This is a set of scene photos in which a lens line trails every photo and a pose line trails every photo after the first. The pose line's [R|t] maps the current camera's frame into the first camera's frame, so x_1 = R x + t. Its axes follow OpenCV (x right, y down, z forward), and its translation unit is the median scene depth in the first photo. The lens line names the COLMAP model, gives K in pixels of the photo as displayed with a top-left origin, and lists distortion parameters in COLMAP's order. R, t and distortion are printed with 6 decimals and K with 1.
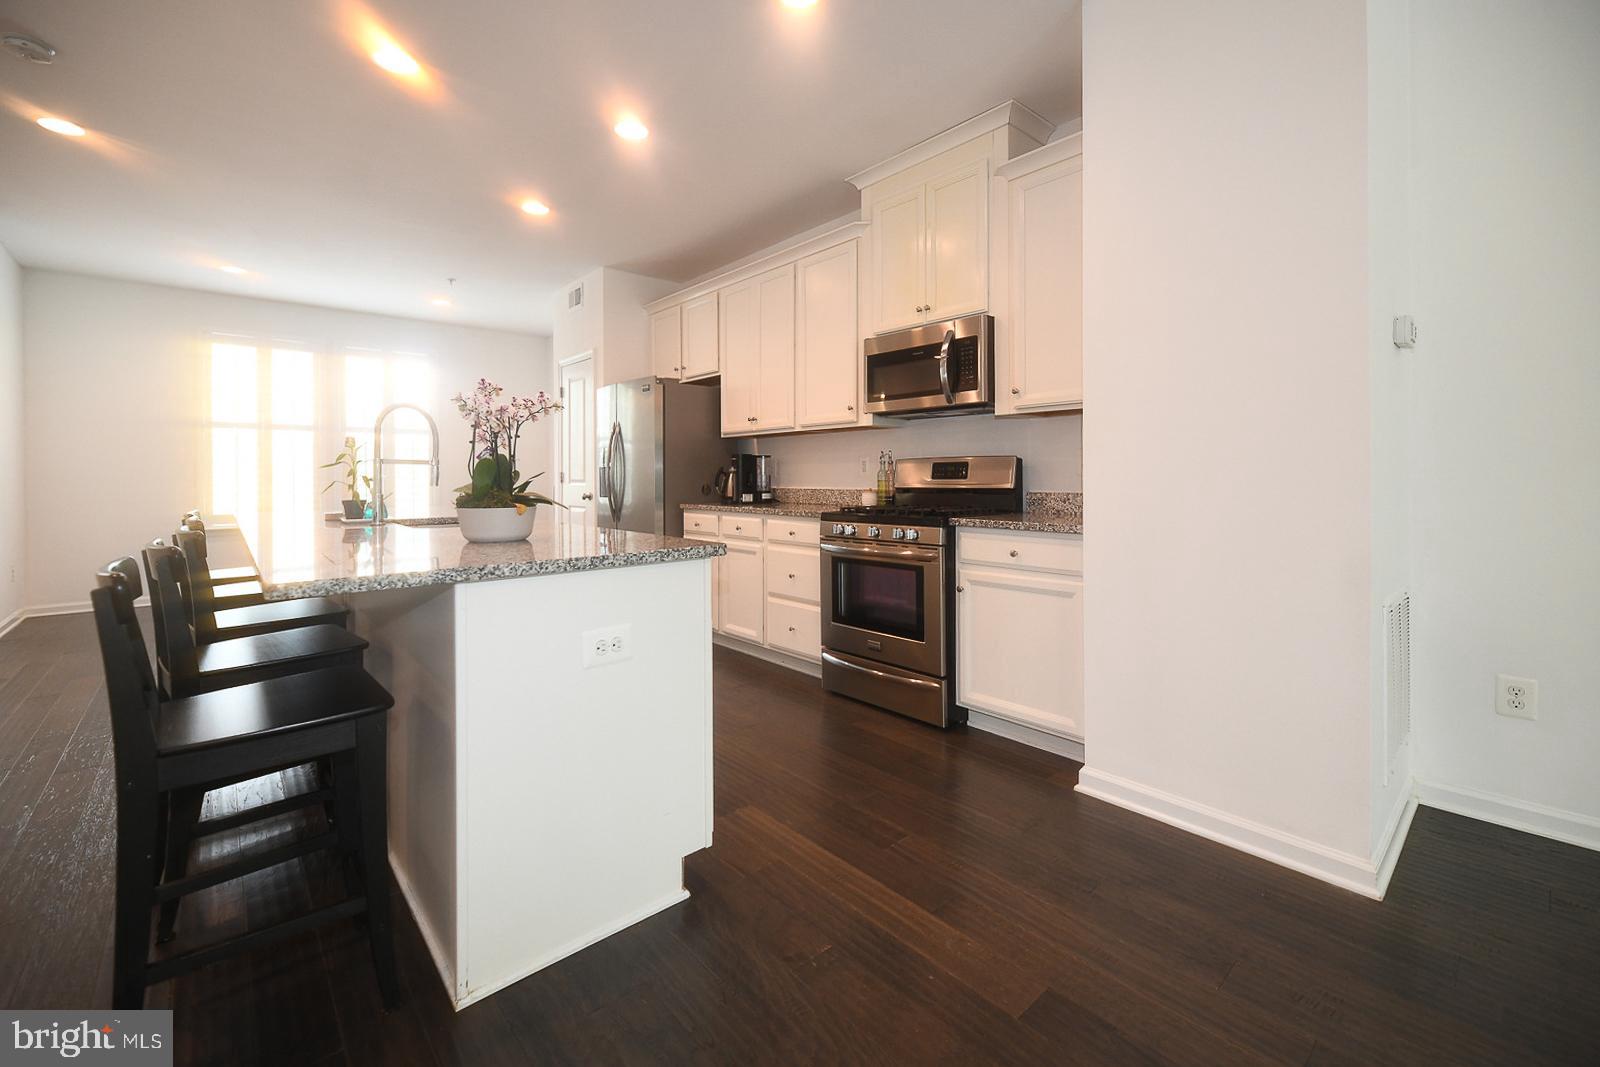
lens RADIAL K [[662.5, 0, 803.2], [0, 662.5, 481.5], [0, 0, 1]] dist [-0.001038, -0.000149]
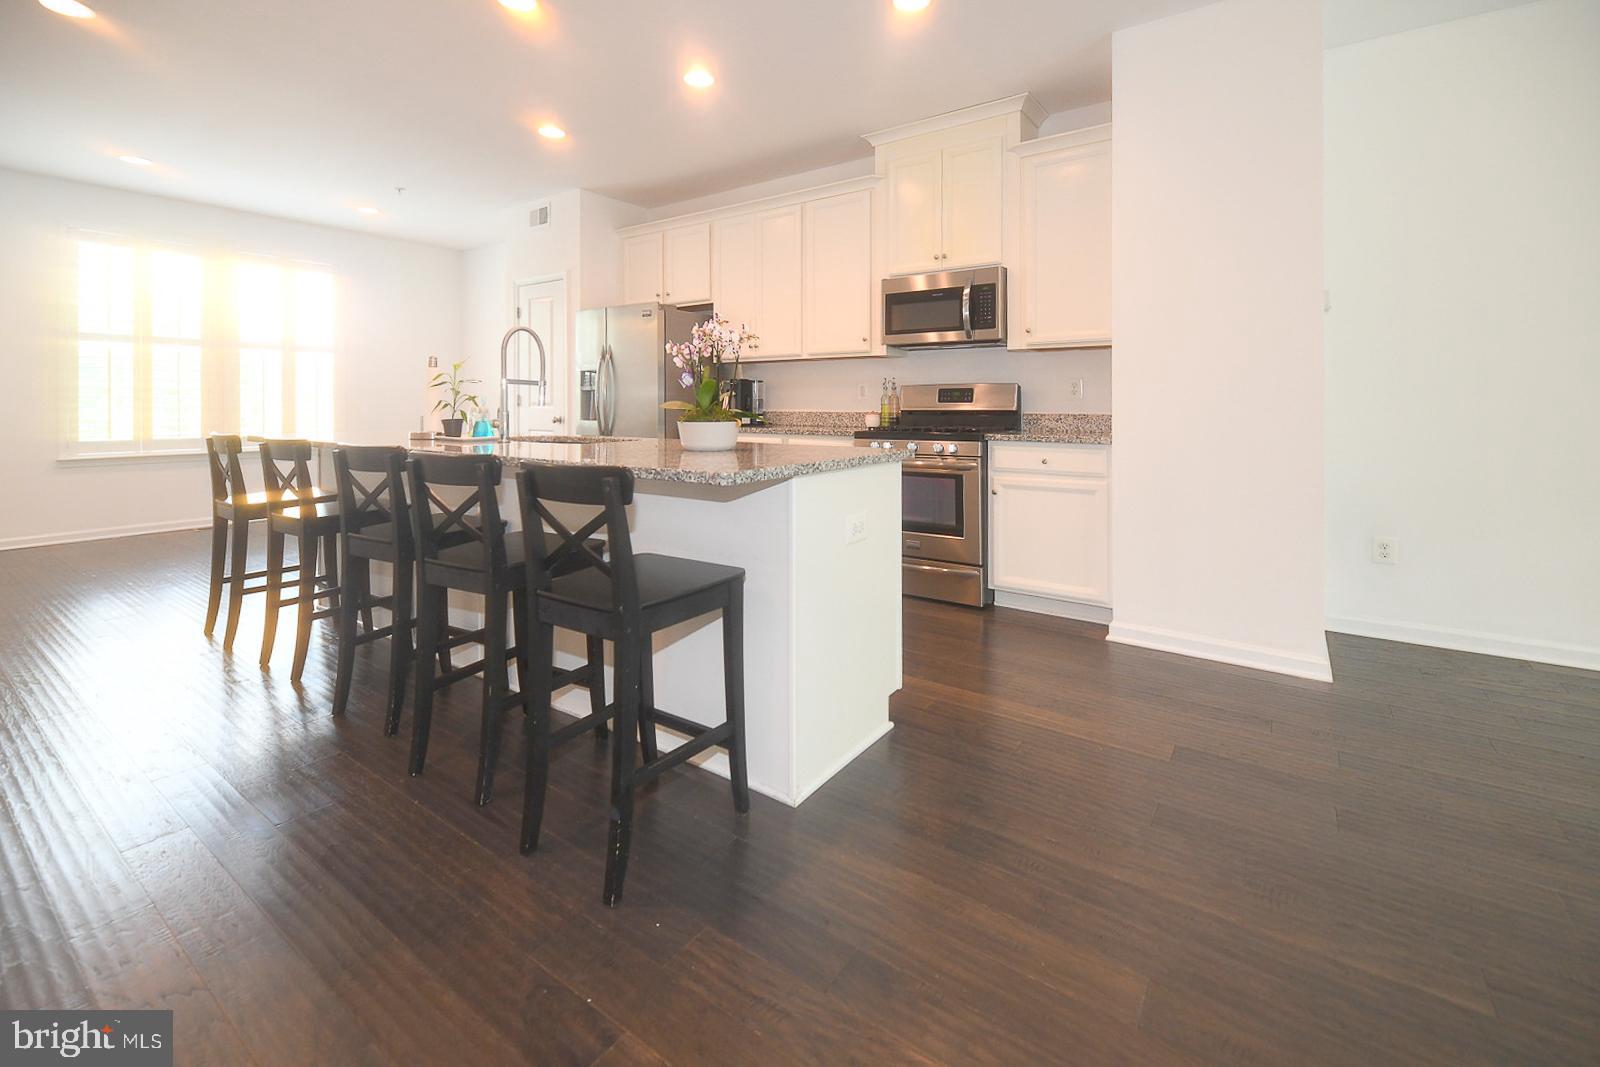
lens RADIAL K [[683.4, 0, 801.2], [0, 683.4, 406.1], [0, 0, 1]] dist [-0.002028, -0.000384]
pose [[0.974341, 0.004888, 0.225025, -0.325297], [-0.003837, 0.999980, -0.005110, 0.009996], [-0.225046, 0.004116, 0.974340, -0.116749]]
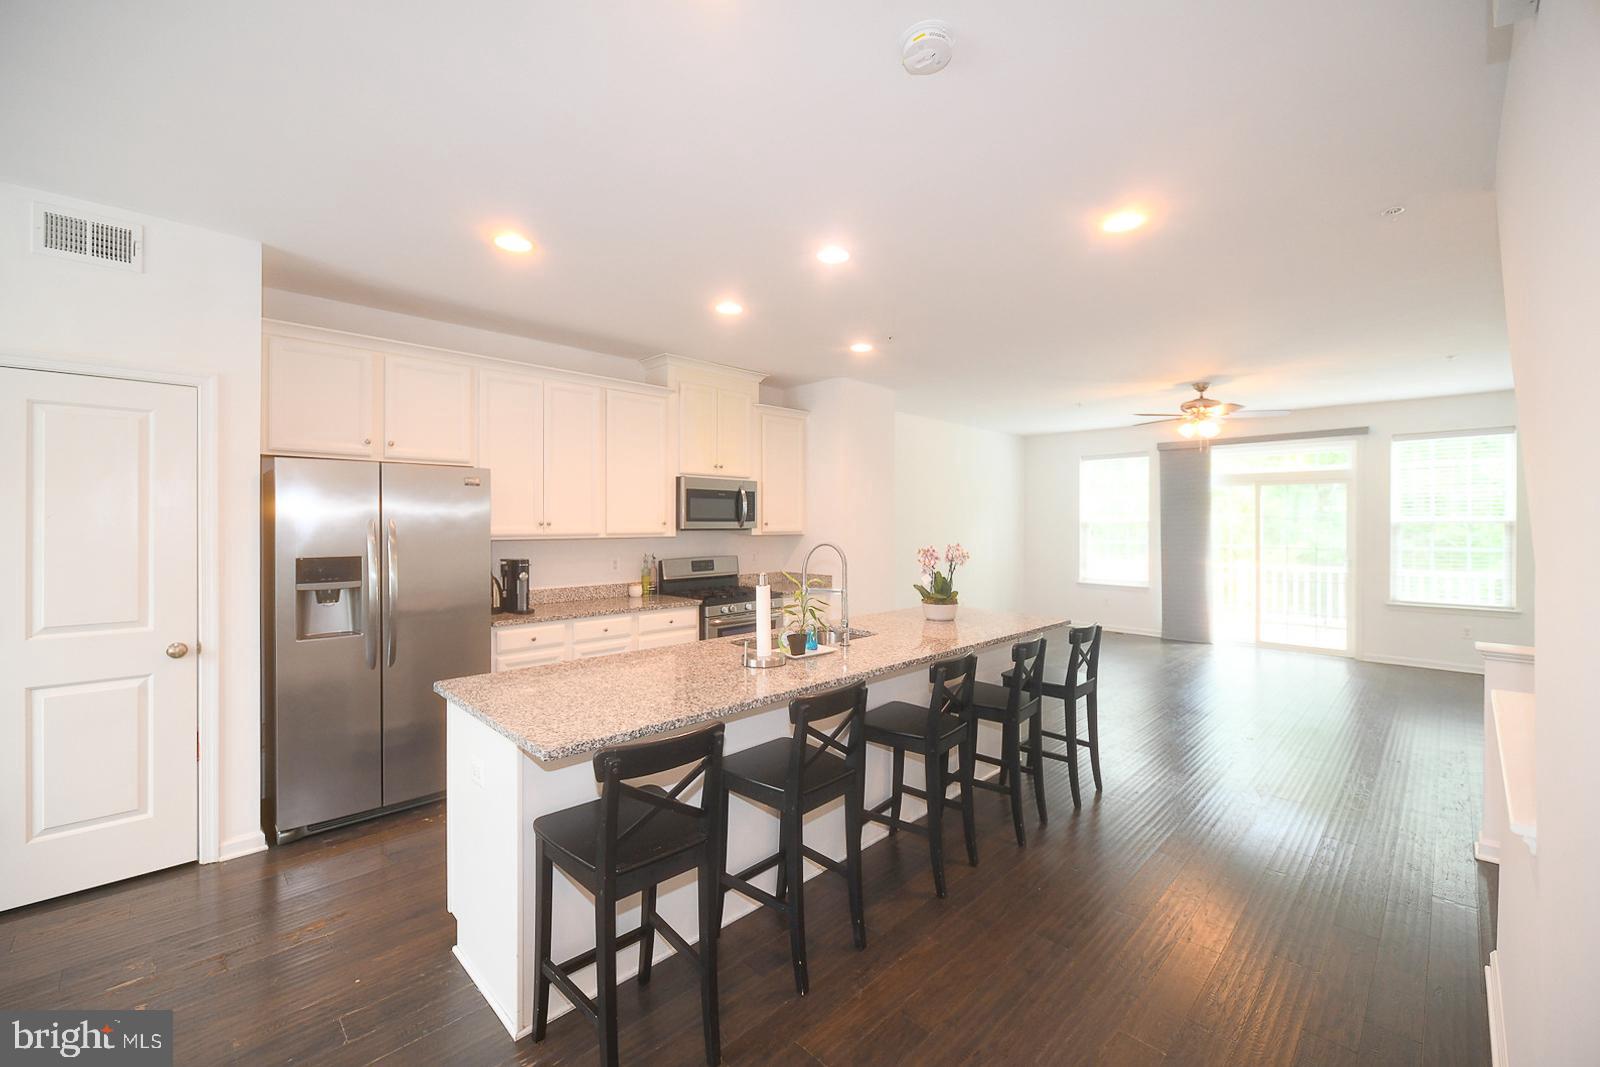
lens RADIAL K [[652.4, 0, 816.1], [0, 652.4, 520.8], [0, 0, 1]] dist [0.000471, -0.000222]
pose [[-0.072768, 0.007392, 0.997322, -1.402270], [0.005811, 0.999959, -0.006987, -0.115088], [-0.997332, 0.005287, -0.072808, 0.869195]]
